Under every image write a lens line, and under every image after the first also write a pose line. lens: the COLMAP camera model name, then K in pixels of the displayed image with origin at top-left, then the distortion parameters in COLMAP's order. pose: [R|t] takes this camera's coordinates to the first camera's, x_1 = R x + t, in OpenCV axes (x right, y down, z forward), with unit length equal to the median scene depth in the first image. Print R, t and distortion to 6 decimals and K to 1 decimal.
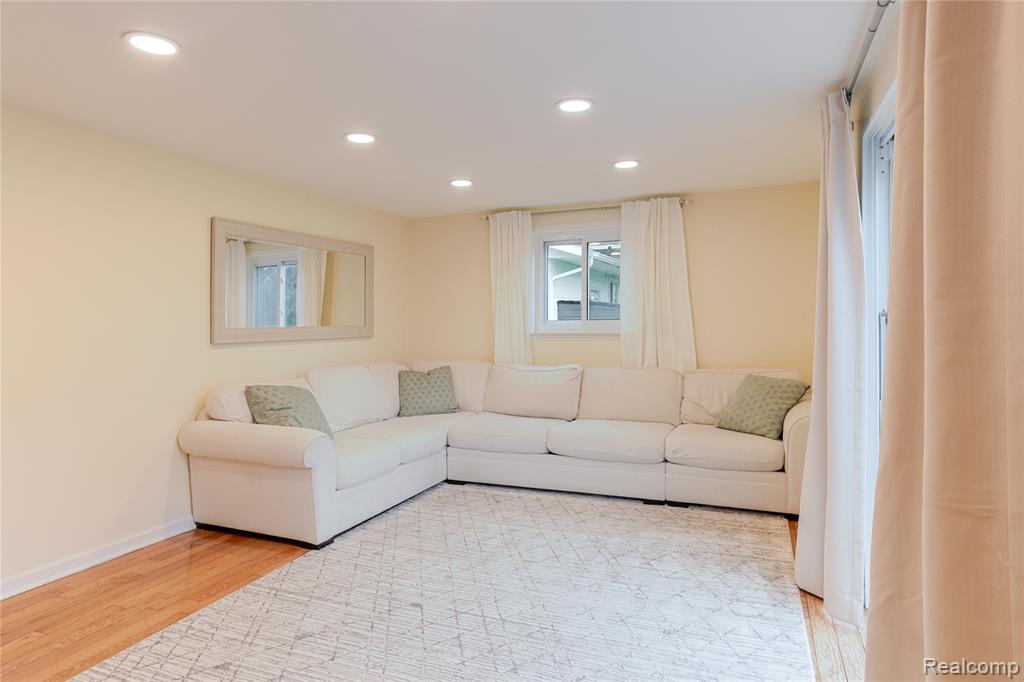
lens RADIAL K [[598.9, 0, 509.9], [0, 598.9, 323.1], [0, 0, 1]] dist [-0.009766, 0.021072]
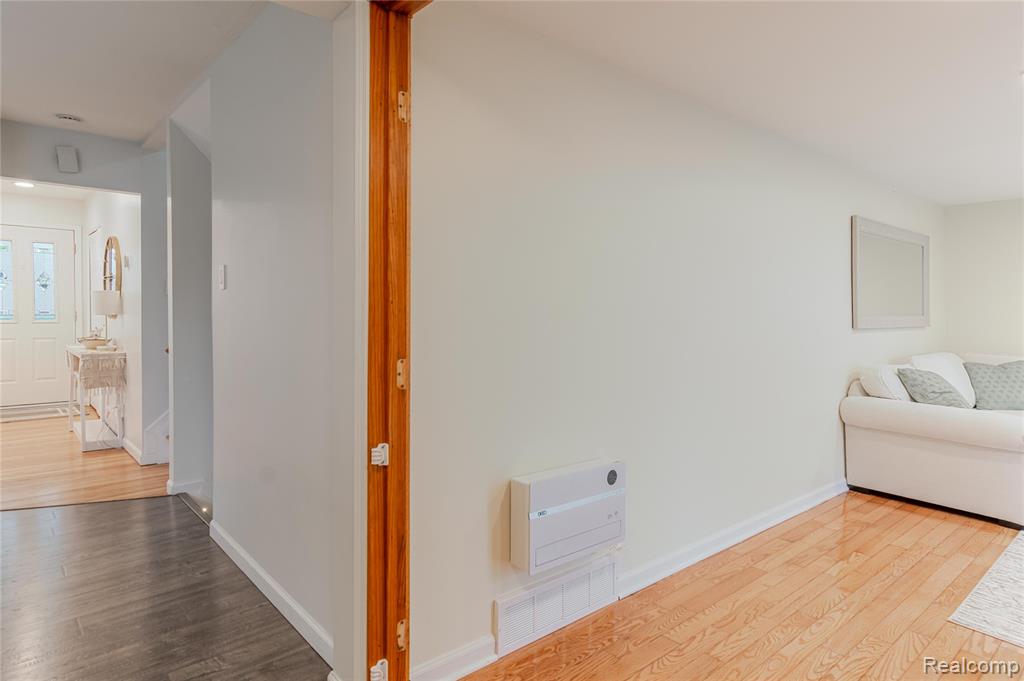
lens RADIAL K [[588.0, 0, 511.5], [0, 588.0, 308.5], [0, 0, 1]] dist [0.001443, -0.000347]
pose [[0.890510, 0.028601, -0.454063, -0.612345], [-0.028035, 0.999575, 0.007981, 0.006664], [0.454098, 0.005623, 0.890934, -0.298748]]
